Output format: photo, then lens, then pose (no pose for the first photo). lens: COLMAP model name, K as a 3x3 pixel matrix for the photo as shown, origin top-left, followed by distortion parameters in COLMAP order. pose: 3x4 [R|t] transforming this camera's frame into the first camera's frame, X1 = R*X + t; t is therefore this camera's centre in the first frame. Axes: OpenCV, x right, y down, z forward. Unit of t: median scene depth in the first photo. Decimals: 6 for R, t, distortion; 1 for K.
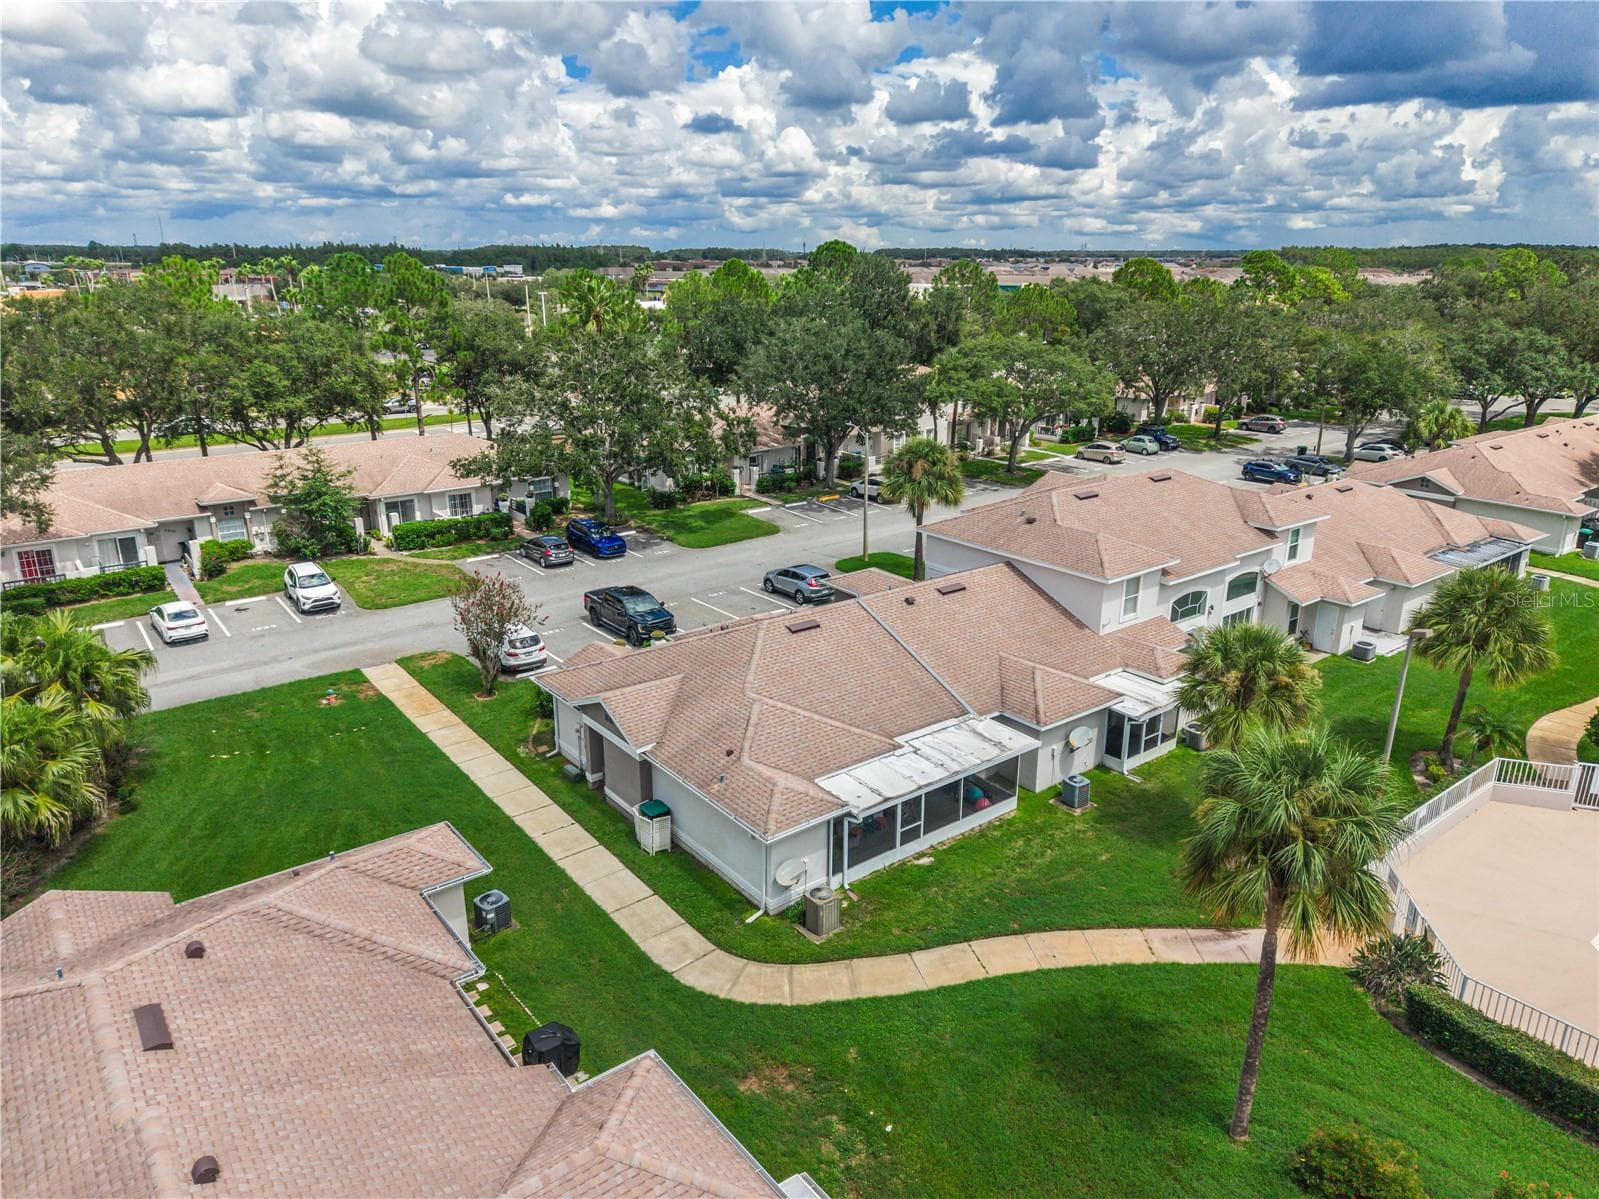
lens RADIAL K [[1069.4, 0, 806.4], [0, 1069.4, 603.0], [0, 0, 1]] dist [0.038822, -0.051731]
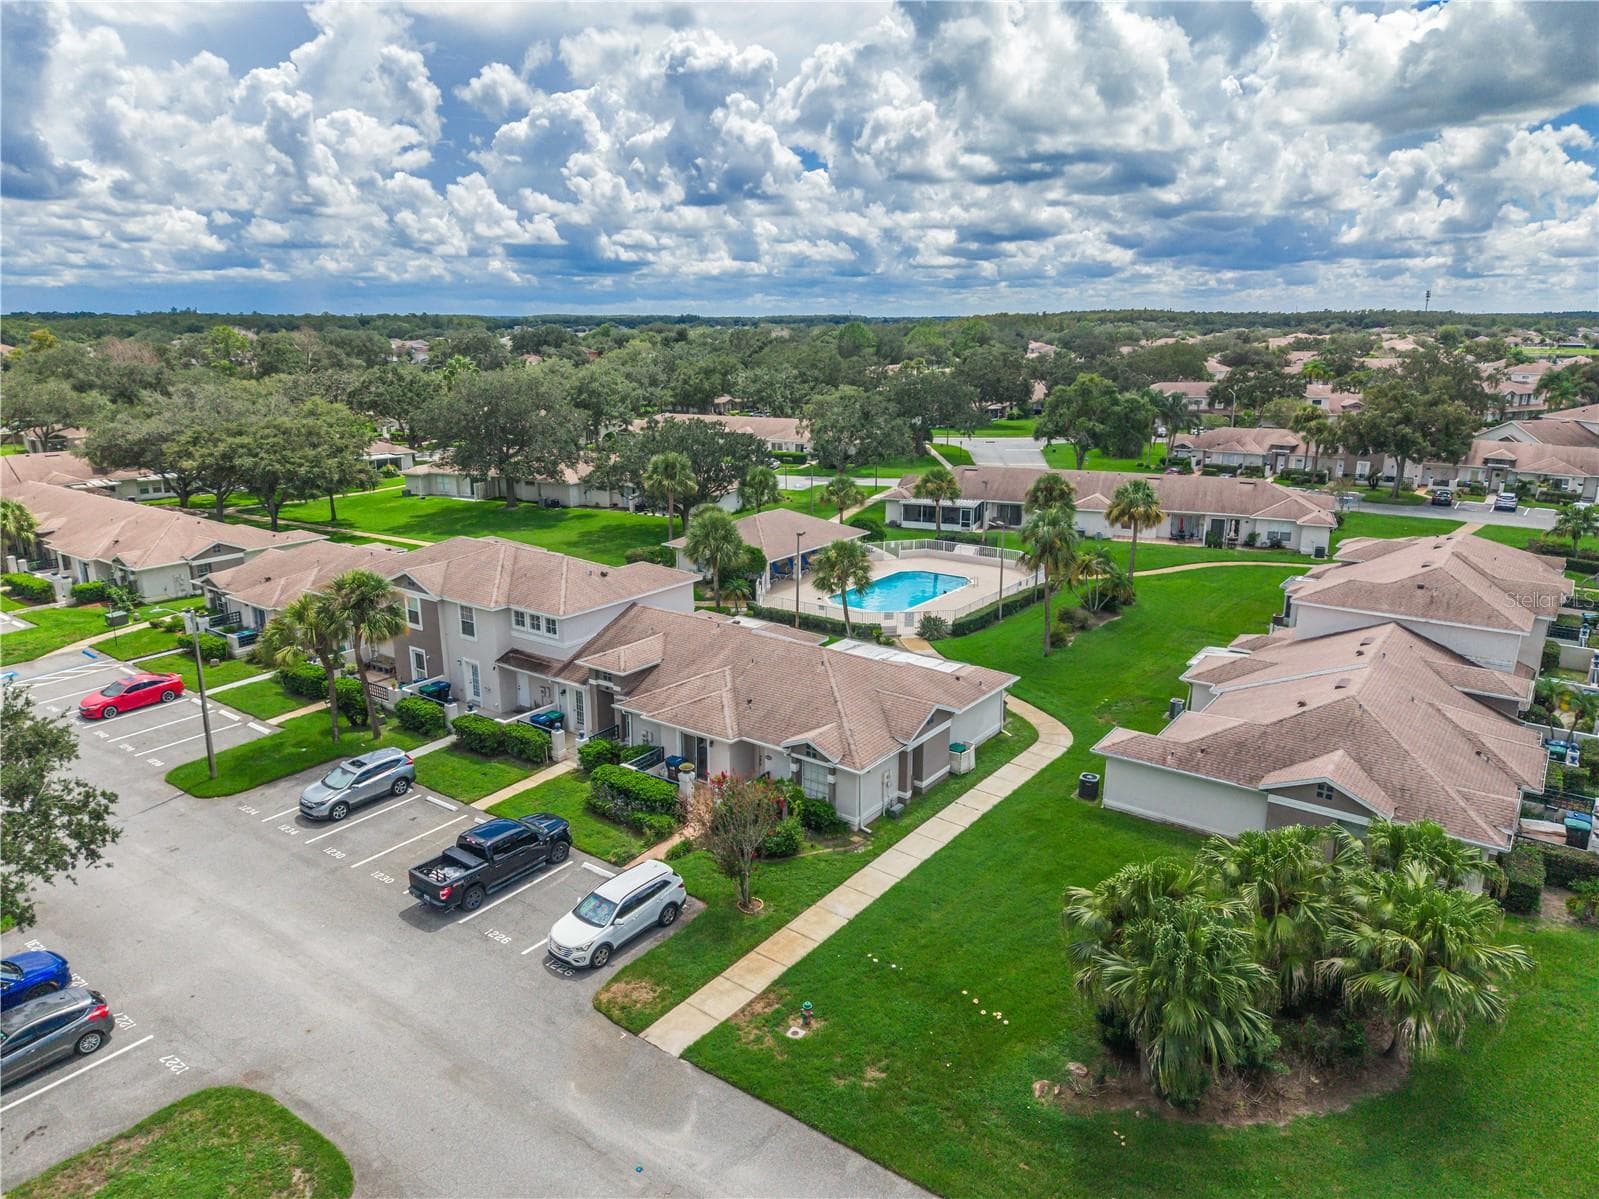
lens RADIAL K [[1075.7, 0, 797.1], [0, 1075.7, 595.8], [0, 0, 1]] dist [0.073313, -0.114311]
pose [[-0.255269, -0.255067, 0.932619, -0.885821], [0.303865, 0.894538, 0.327823, -0.331802], [-0.917880, 0.367073, -0.150841, 0.882912]]
